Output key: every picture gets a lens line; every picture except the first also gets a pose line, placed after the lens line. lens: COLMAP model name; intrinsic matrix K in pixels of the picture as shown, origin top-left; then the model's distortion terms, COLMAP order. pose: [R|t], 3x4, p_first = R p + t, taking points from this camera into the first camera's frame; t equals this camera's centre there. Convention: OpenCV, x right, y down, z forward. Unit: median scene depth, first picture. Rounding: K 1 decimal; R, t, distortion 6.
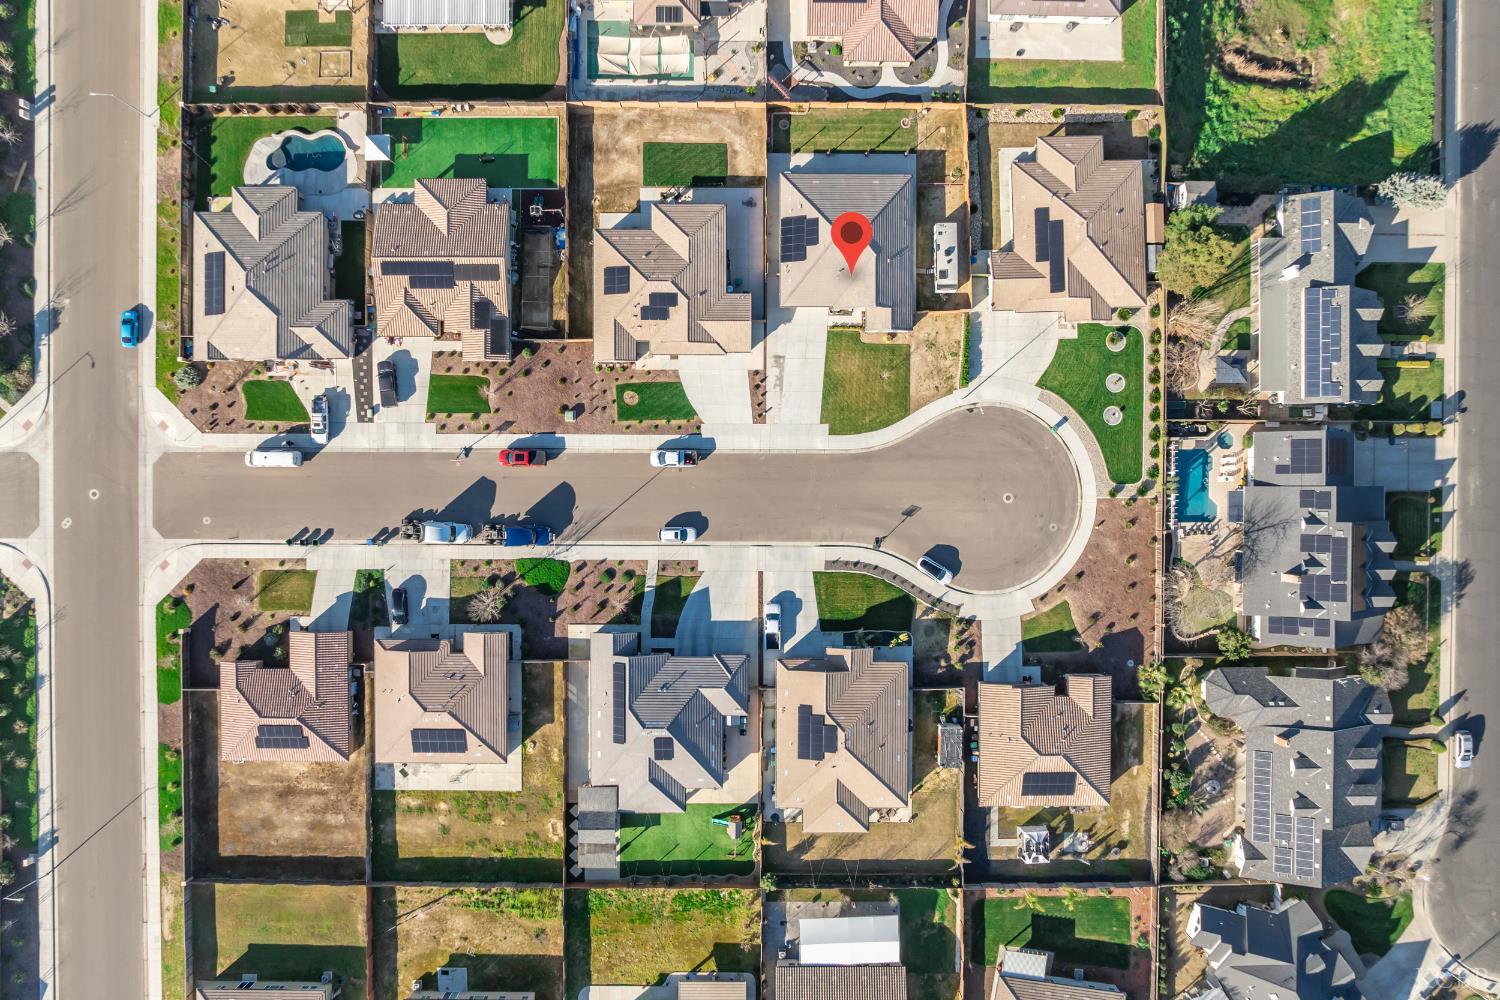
lens RADIAL K [[1054.0, 0, 752.1], [0, 1054.0, 499.4], [0, 0, 1]] dist [-0.028706, -0.010537]
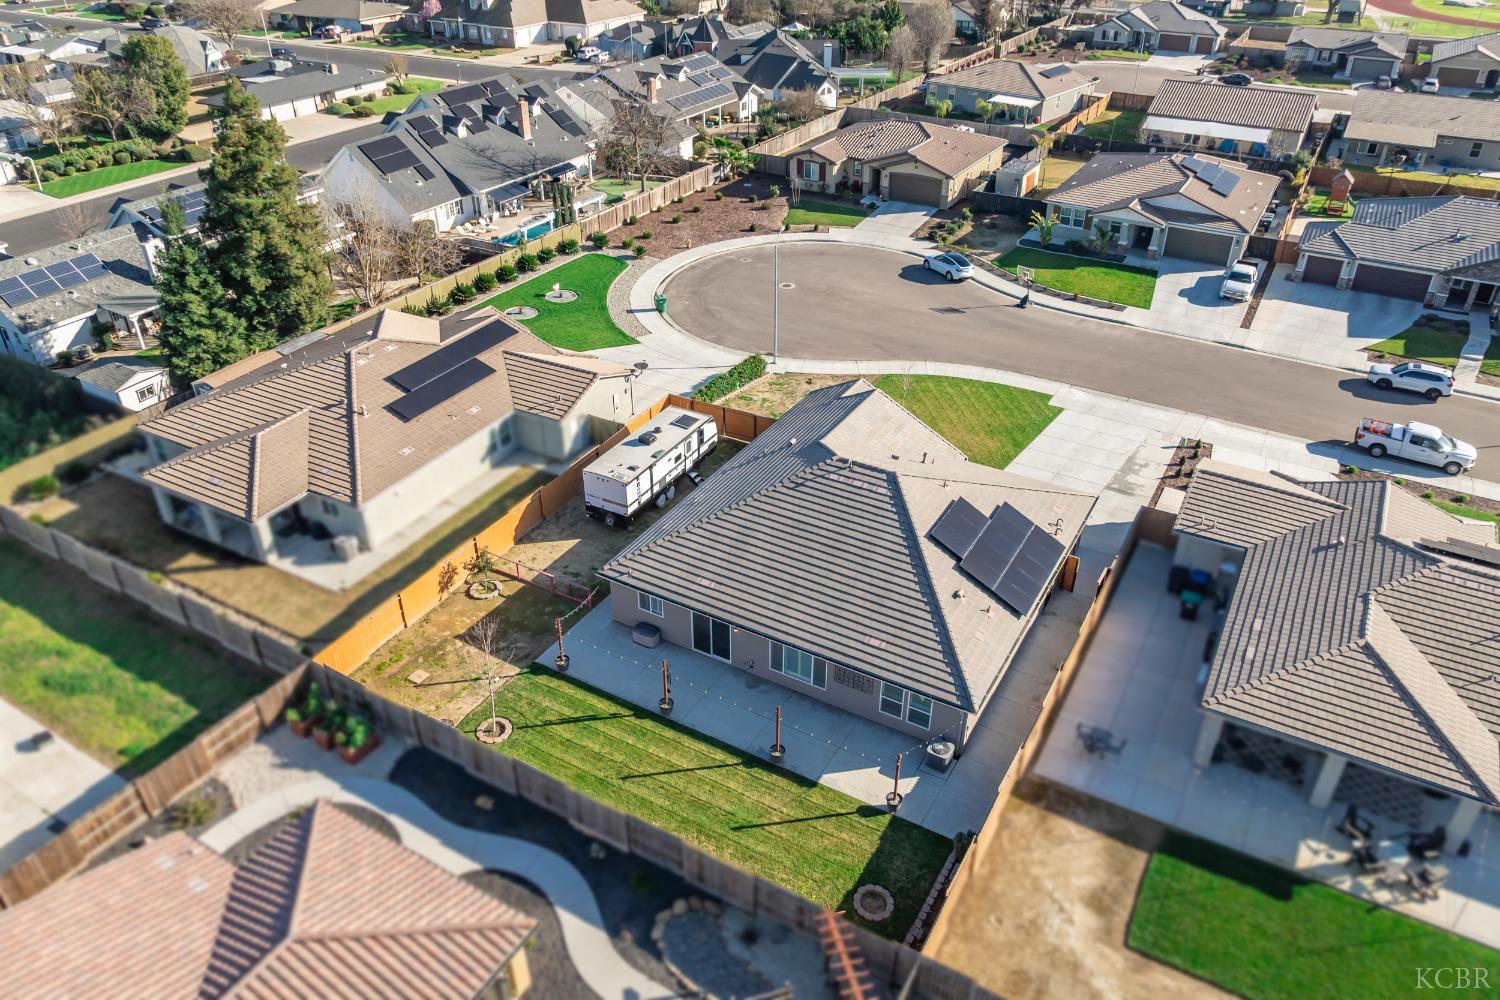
lens RADIAL K [[1054.0, 0, 752.1], [0, 1054.0, 499.4], [0, 0, 1]] dist [-0.028706, -0.010537]
pose [[-0.865853, -0.267223, 0.422955, -0.024043], [0.500214, -0.478019, 0.722000, -0.501270], [0.009245, 0.836714, 0.547562, 0.777865]]
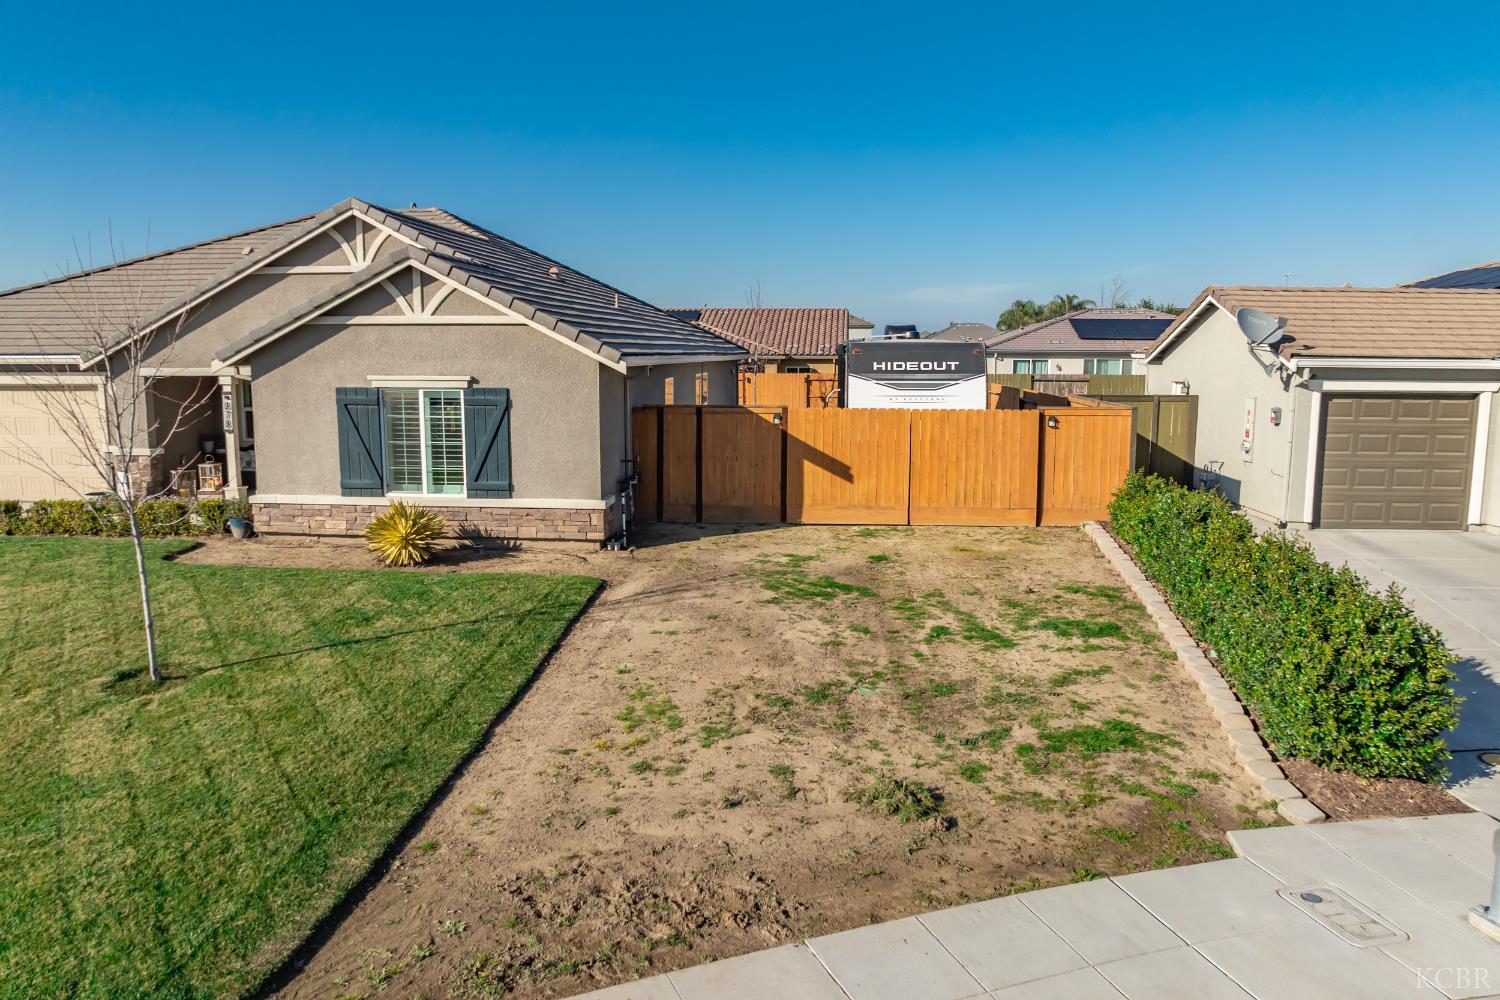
lens RADIAL K [[1054.0, 0, 752.1], [0, 1054.0, 499.4], [0, 0, 1]] dist [-0.028706, -0.010537]
pose [[0.996068, 0.016340, -0.087077, 0.171746], [-0.088385, 0.115373, -0.989382, -0.050729], [-0.006120, 0.993188, 0.116363, 0.979044]]
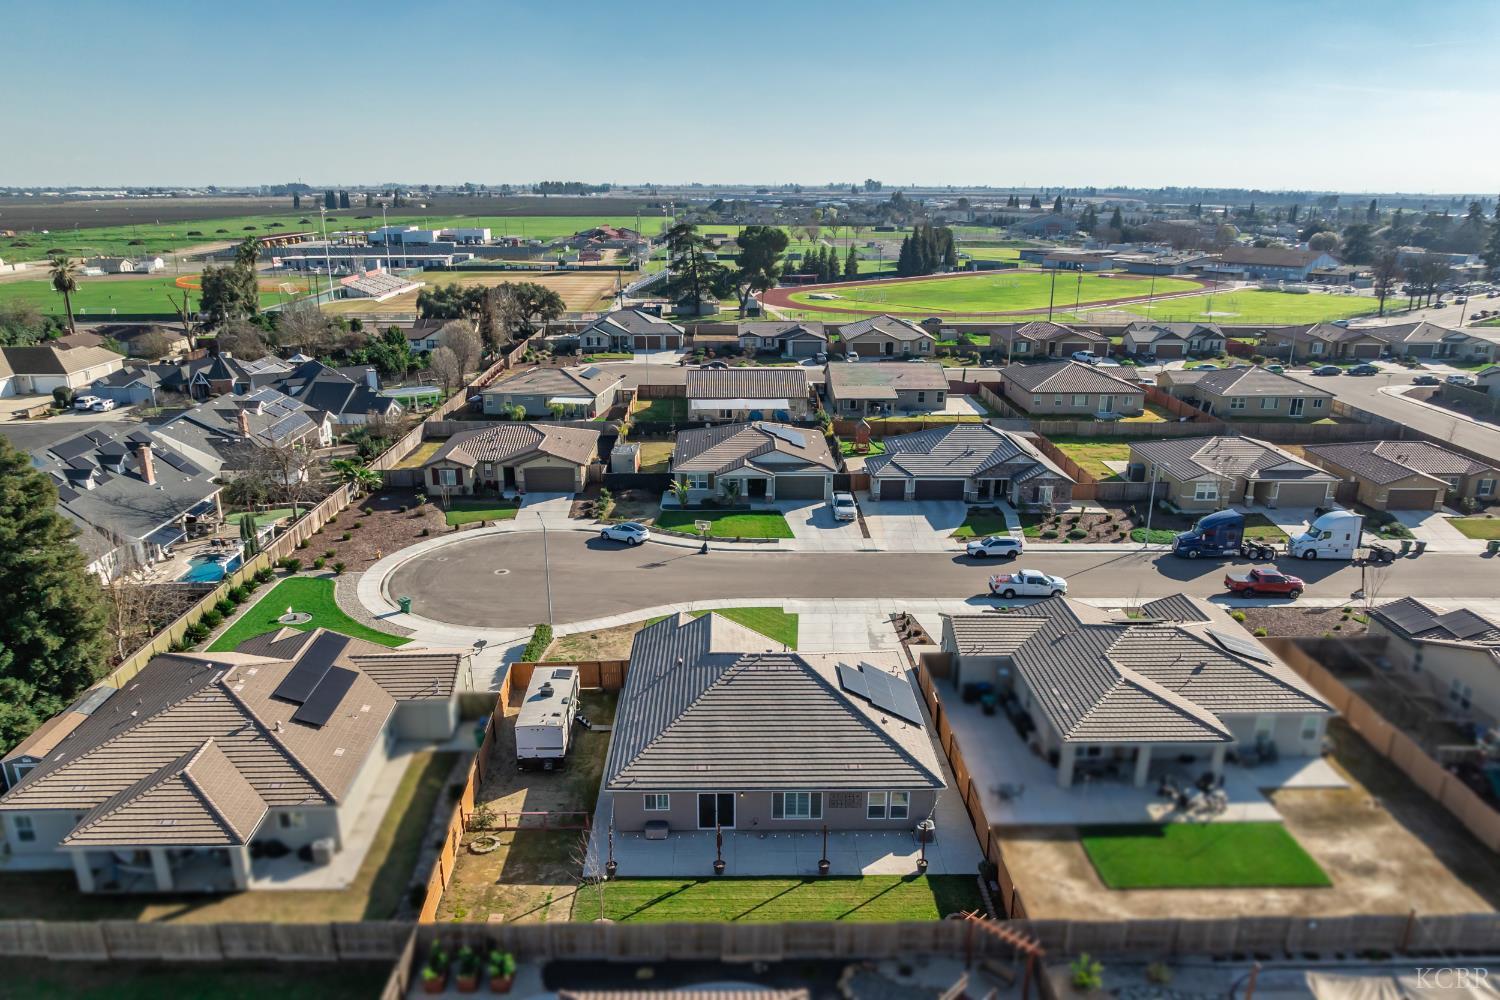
lens RADIAL K [[1103.0, 0, 745.6], [0, 1103.0, 593.1], [0, 0, 1]] dist [-0.030832, -0.007487]
pose [[-0.999825, 0.002405, -0.018563, 0.105923], [-0.018131, -0.370791, 0.928539, -0.643197], [-0.004650, 0.928713, 0.370770, 0.762265]]
